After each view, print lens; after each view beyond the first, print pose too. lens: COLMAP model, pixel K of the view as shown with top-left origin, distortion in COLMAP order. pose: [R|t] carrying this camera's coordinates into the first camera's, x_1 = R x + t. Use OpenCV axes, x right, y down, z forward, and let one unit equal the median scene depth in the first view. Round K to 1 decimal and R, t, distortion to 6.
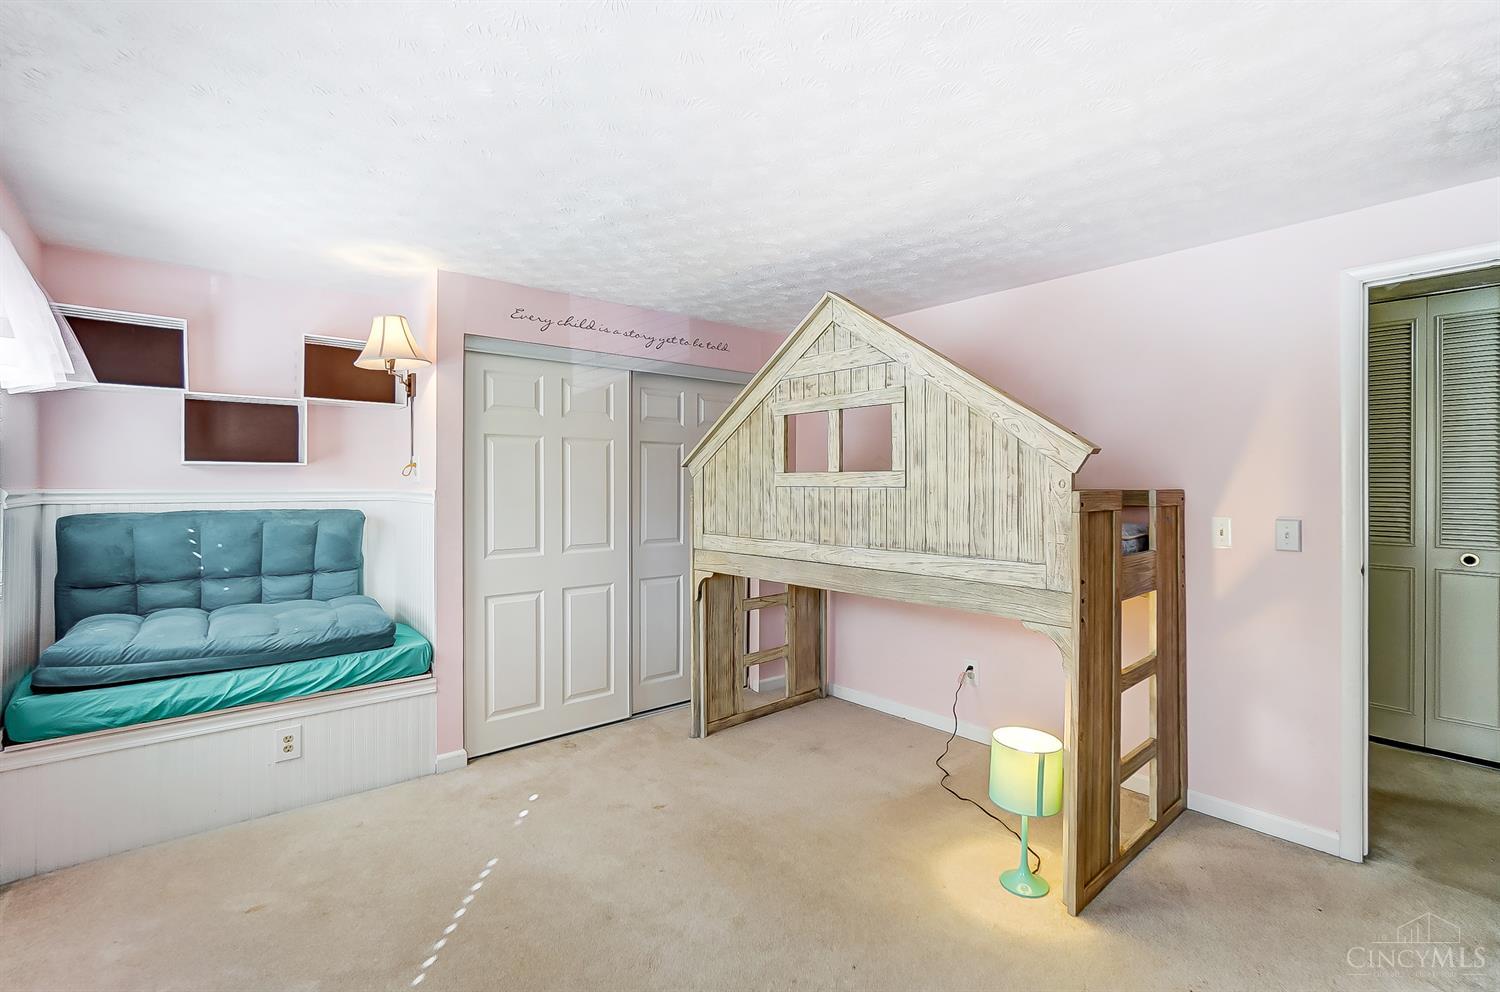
lens RADIAL K [[667.7, 0, 736.6], [0, 667.7, 489.3], [0, 0, 1]] dist [-0.019619, 0.009331]
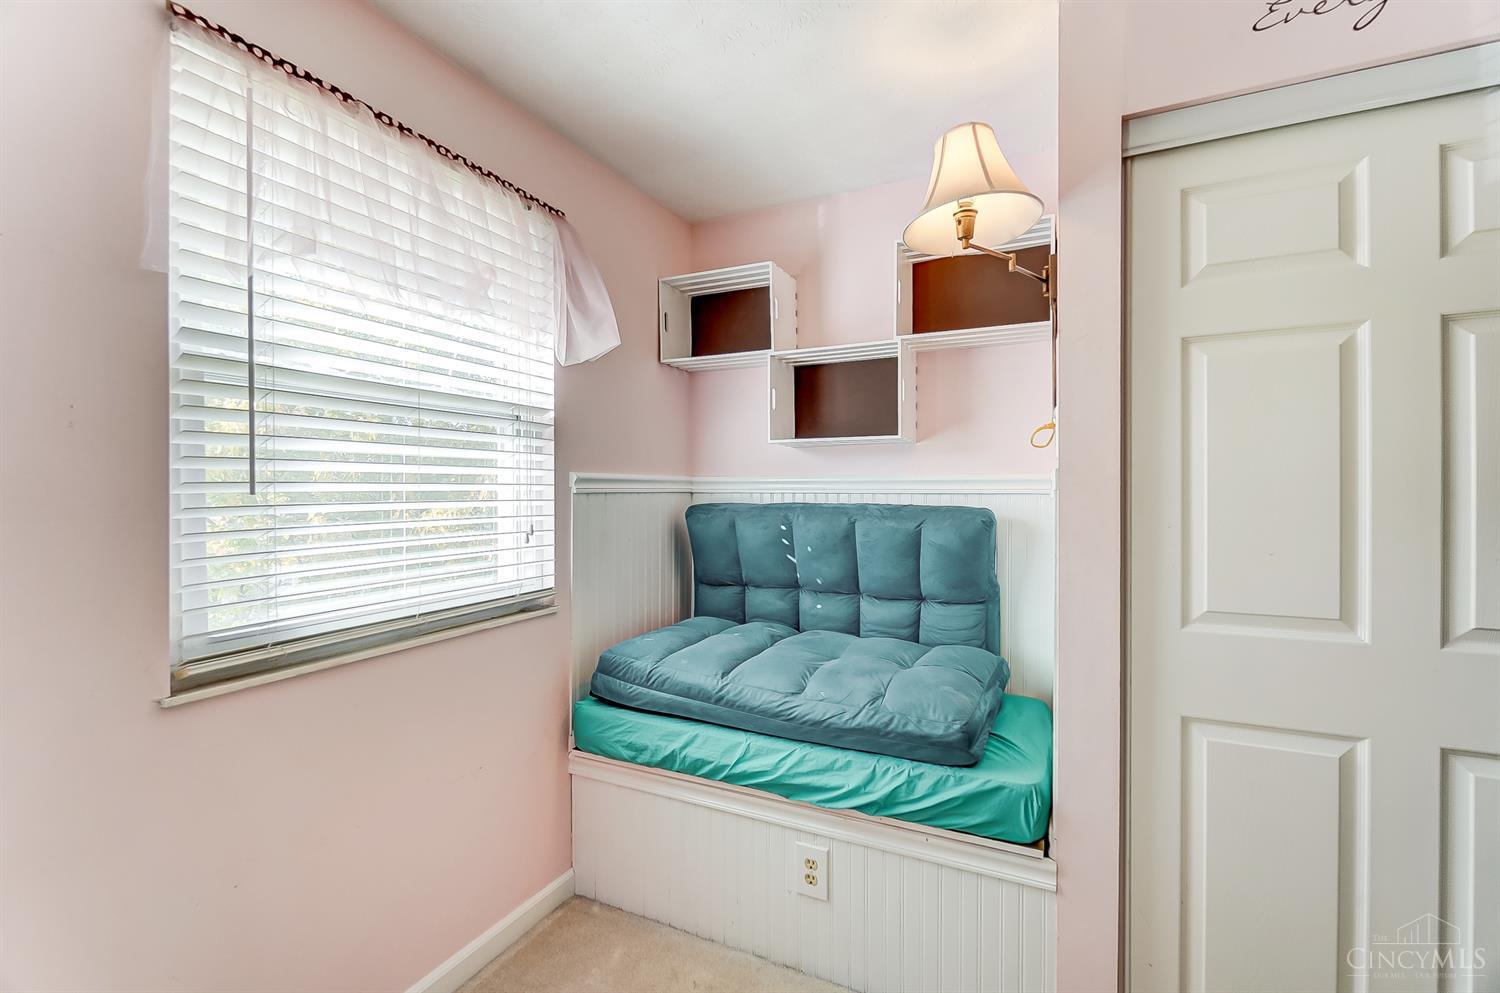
lens RADIAL K [[667.7, 0, 736.6], [0, 667.7, 489.8], [0, 0, 1]] dist [-0.019619, 0.009331]
pose [[0.417633, 0.000037, -0.908616, -0.118689], [-0.006759, 0.999972, -0.003066, 0.019943], [0.908591, 0.007422, 0.417622, 0.608102]]
